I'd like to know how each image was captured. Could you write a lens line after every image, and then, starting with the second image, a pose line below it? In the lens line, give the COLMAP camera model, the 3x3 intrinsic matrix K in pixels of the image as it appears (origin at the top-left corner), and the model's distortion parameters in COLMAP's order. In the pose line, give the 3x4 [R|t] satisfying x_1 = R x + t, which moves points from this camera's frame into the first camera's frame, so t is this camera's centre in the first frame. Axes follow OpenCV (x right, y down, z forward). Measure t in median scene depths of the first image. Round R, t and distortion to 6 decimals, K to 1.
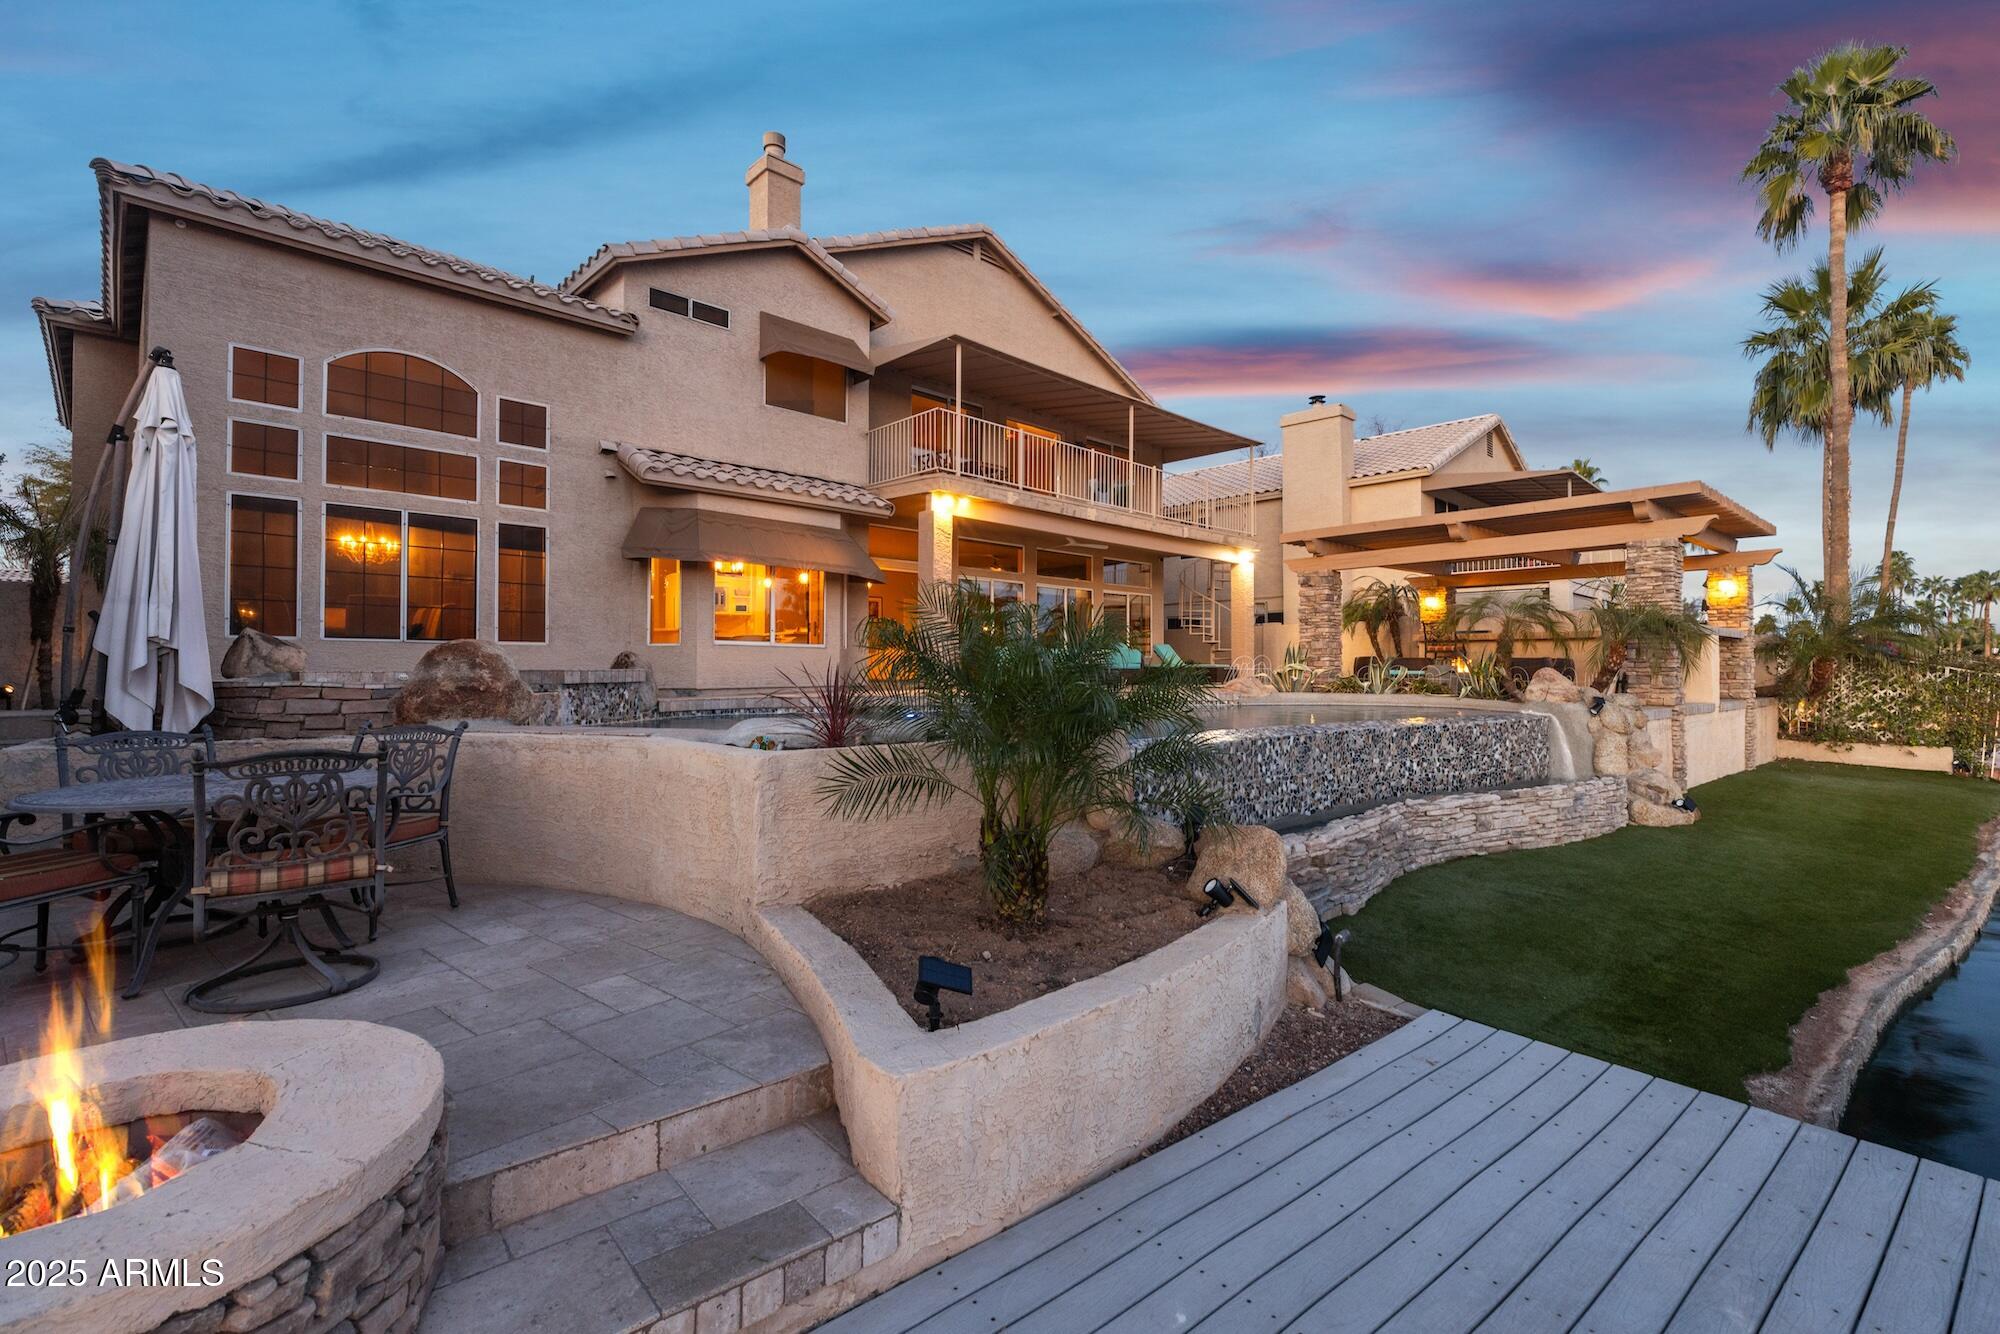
lens RADIAL K [[900.2, 0, 1017.4], [0, 900.2, 664.4], [0, 0, 1]] dist [0.004668, 0.000854]
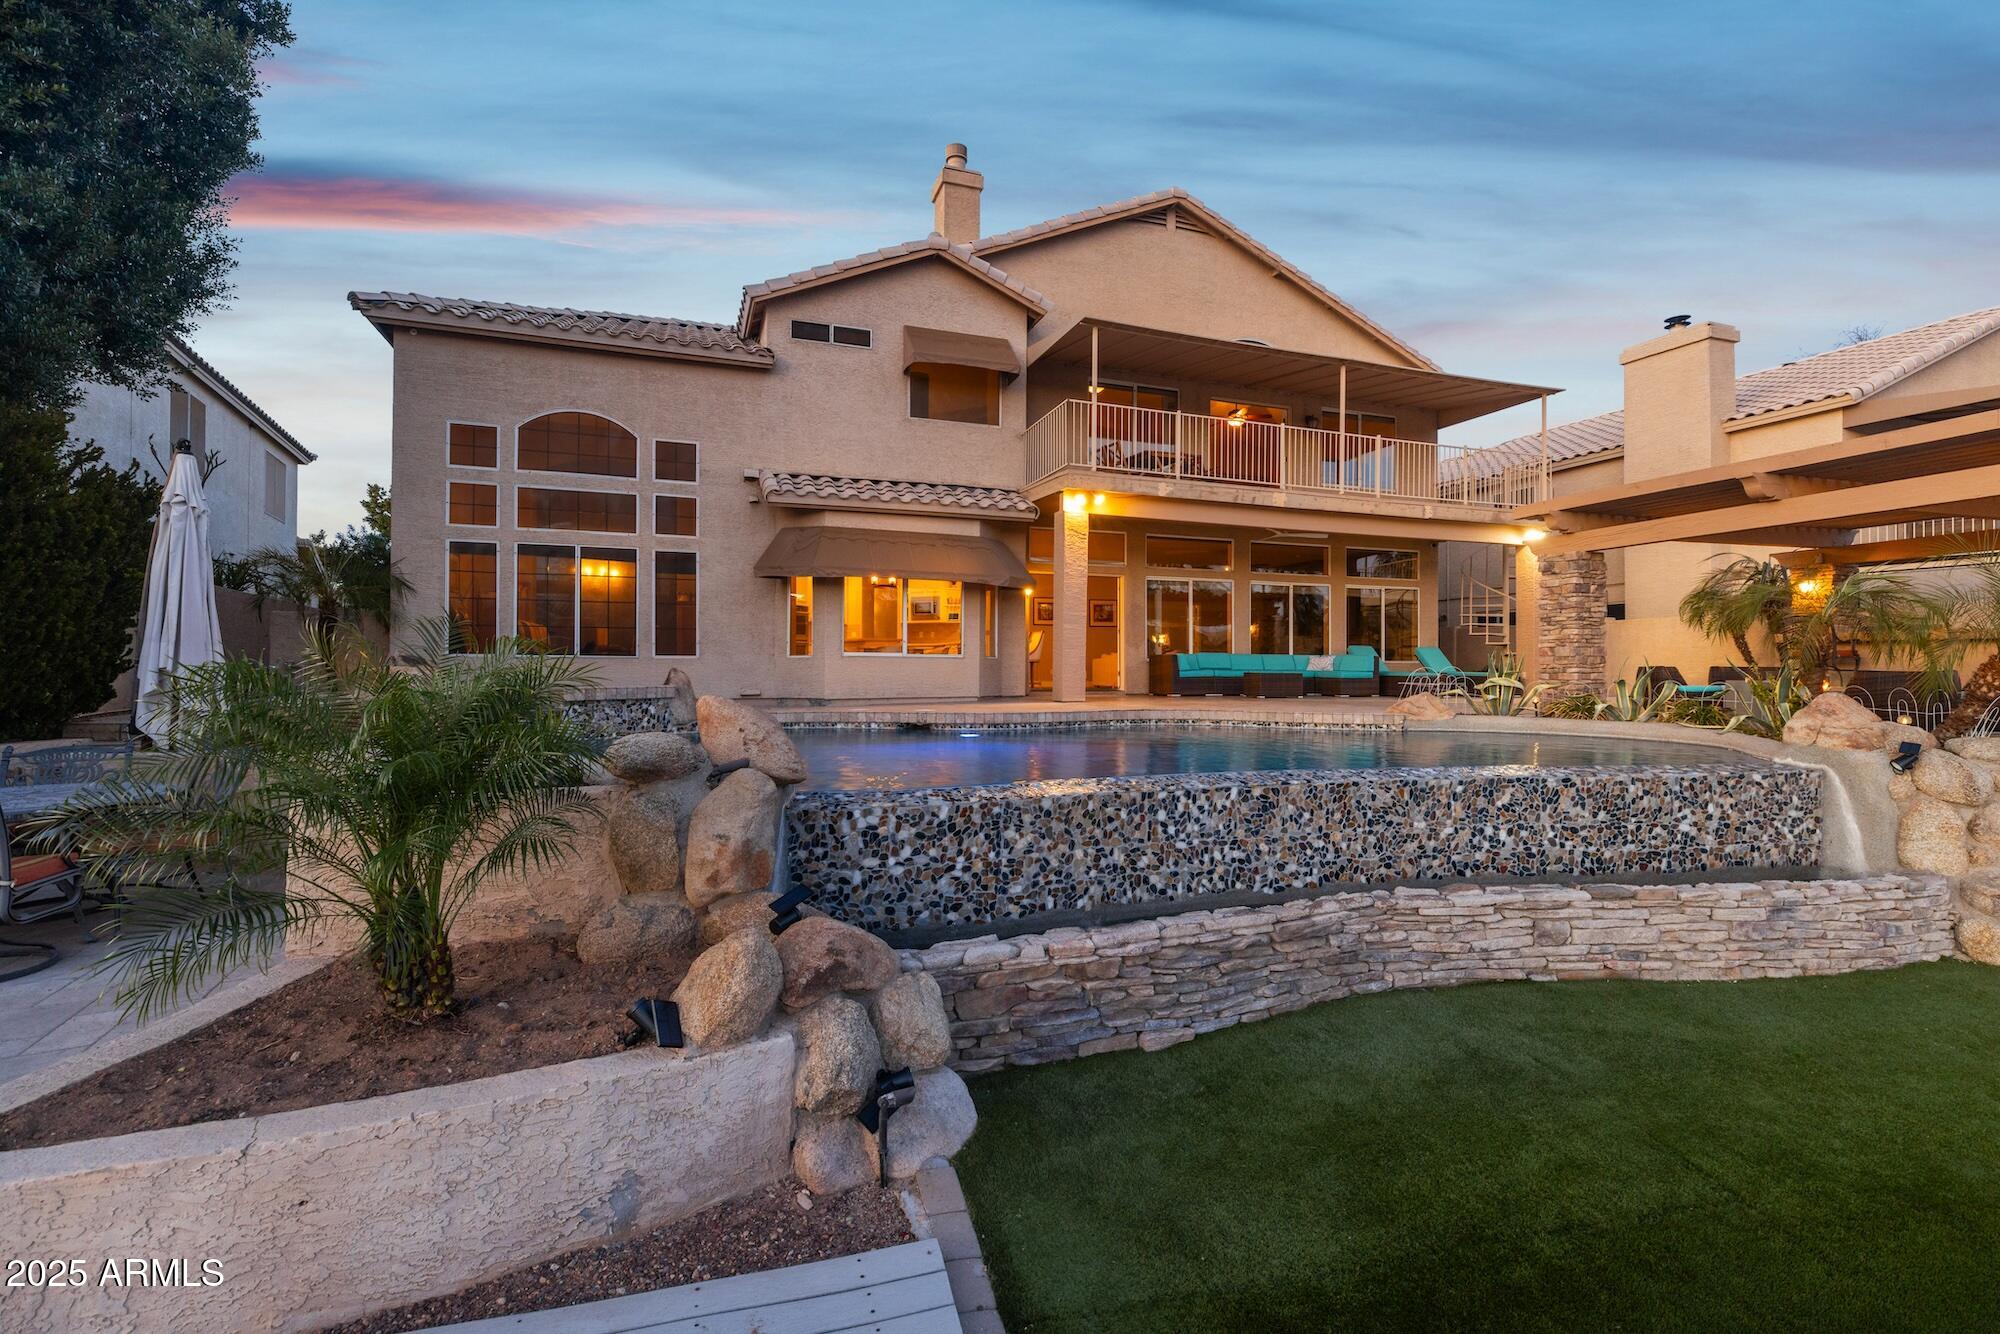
lens RADIAL K [[900.2, 0, 996.8], [0, 900.2, 668.3], [0, 0, 1]] dist [0.004668, 0.000854]
pose [[0.908690, 0.001799, -0.417468, 0.271497], [0.000796, 0.999981, 0.006042, -0.015533], [0.417471, -0.005823, 0.908671, 0.143496]]
